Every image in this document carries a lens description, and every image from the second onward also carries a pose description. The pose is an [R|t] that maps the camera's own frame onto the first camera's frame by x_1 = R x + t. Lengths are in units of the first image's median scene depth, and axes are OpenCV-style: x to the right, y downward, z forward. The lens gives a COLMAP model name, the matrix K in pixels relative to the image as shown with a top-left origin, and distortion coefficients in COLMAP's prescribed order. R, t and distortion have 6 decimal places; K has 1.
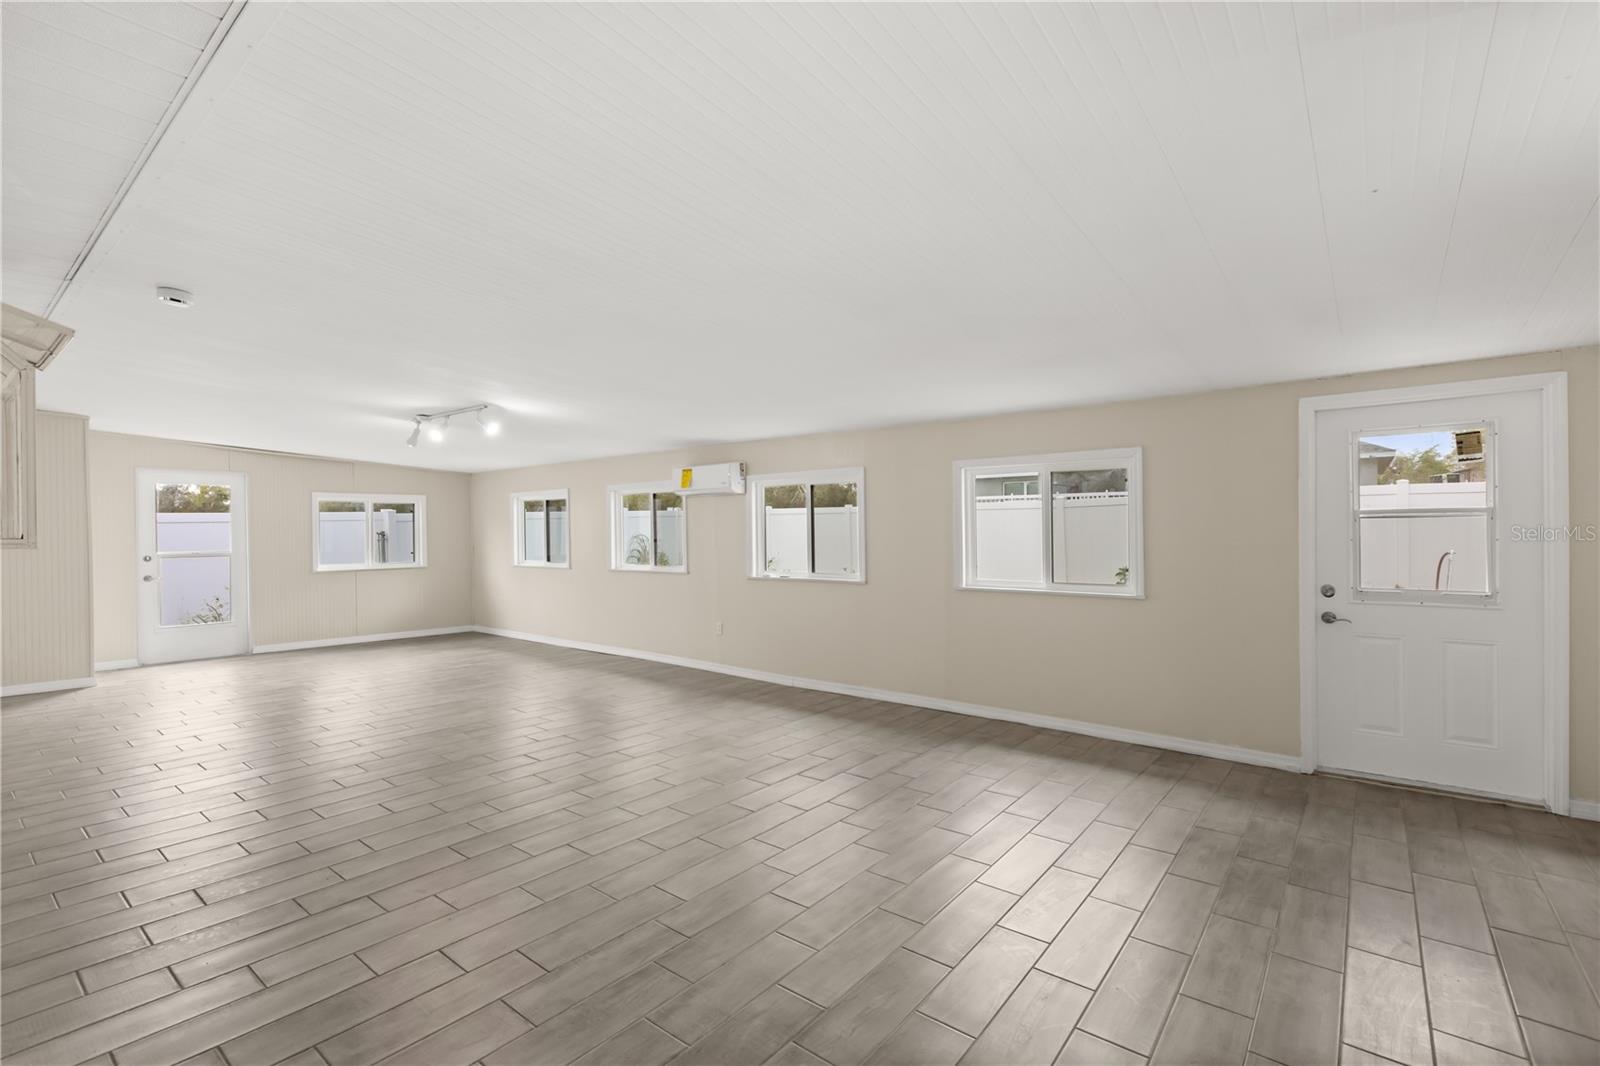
lens RADIAL K [[711.3, 0, 803.8], [0, 711.3, 537.6], [0, 0, 1]] dist [-0.000517, -0.000098]
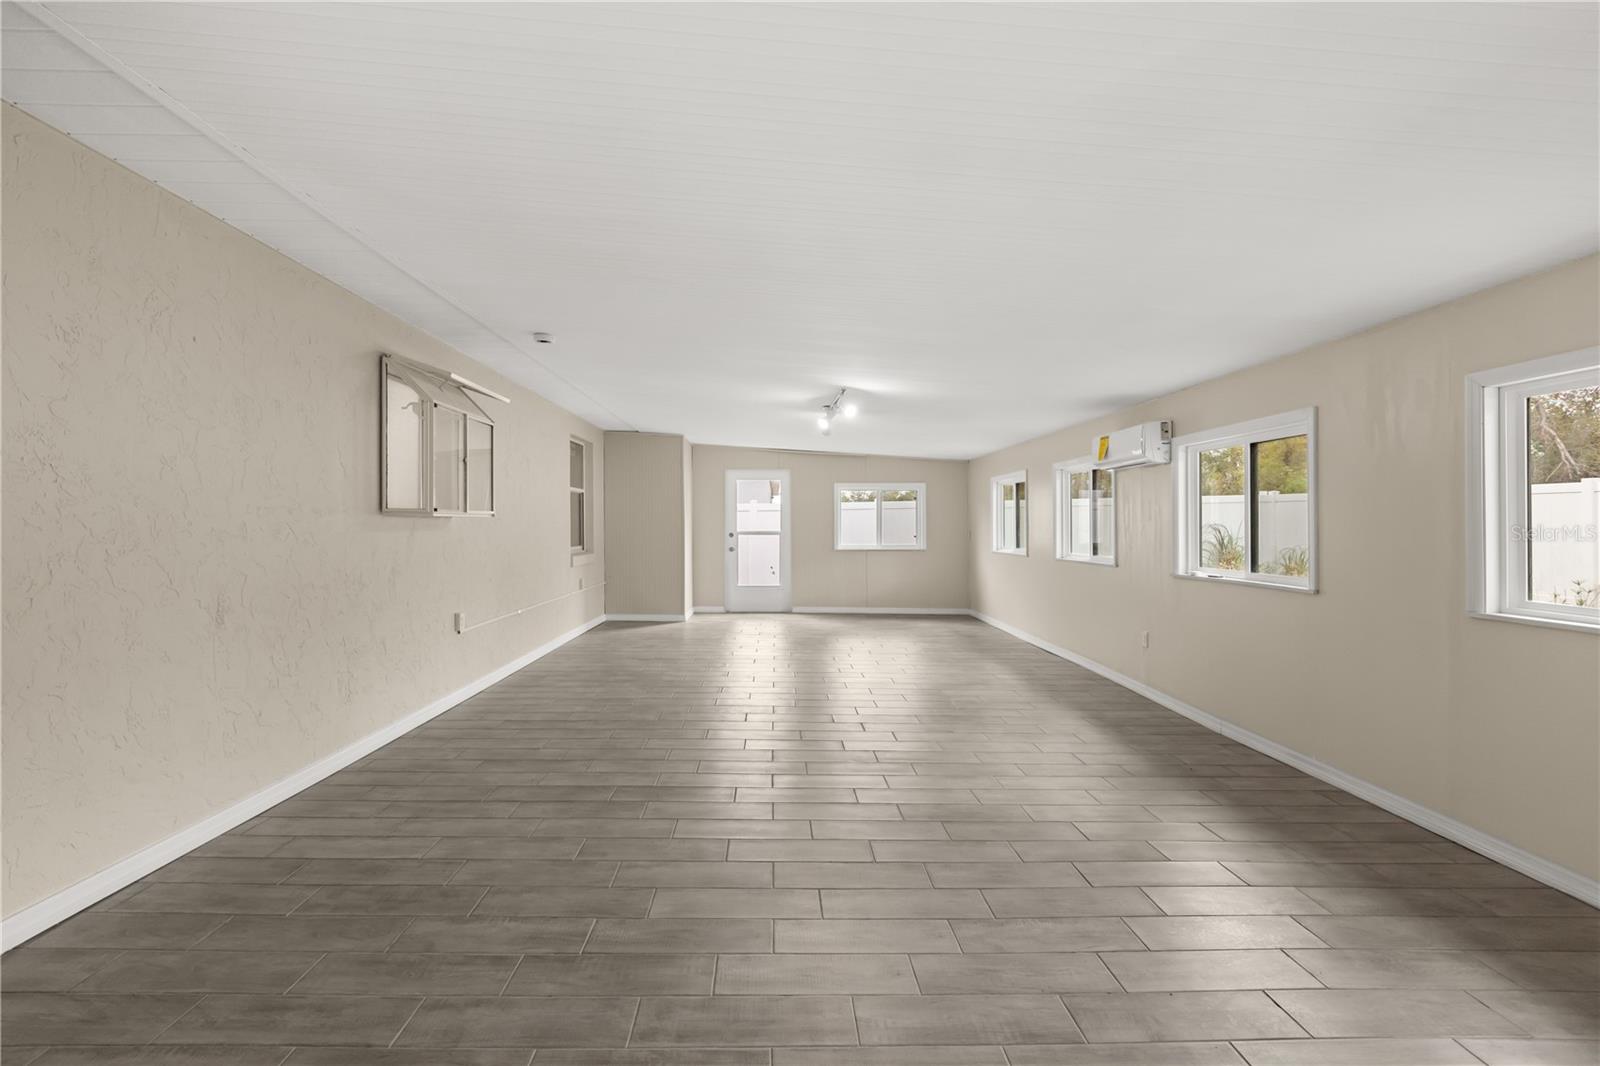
lens RADIAL K [[717.3, 0, 799.1], [0, 717.3, 527.6], [0, 0, 1]] dist [0.000472, -0.000250]
pose [[0.647181, 0.011806, -0.762245, 0.243048], [-0.014228, 0.999893, 0.003406, 0.009709], [0.762203, 0.008641, 0.647280, 0.220882]]
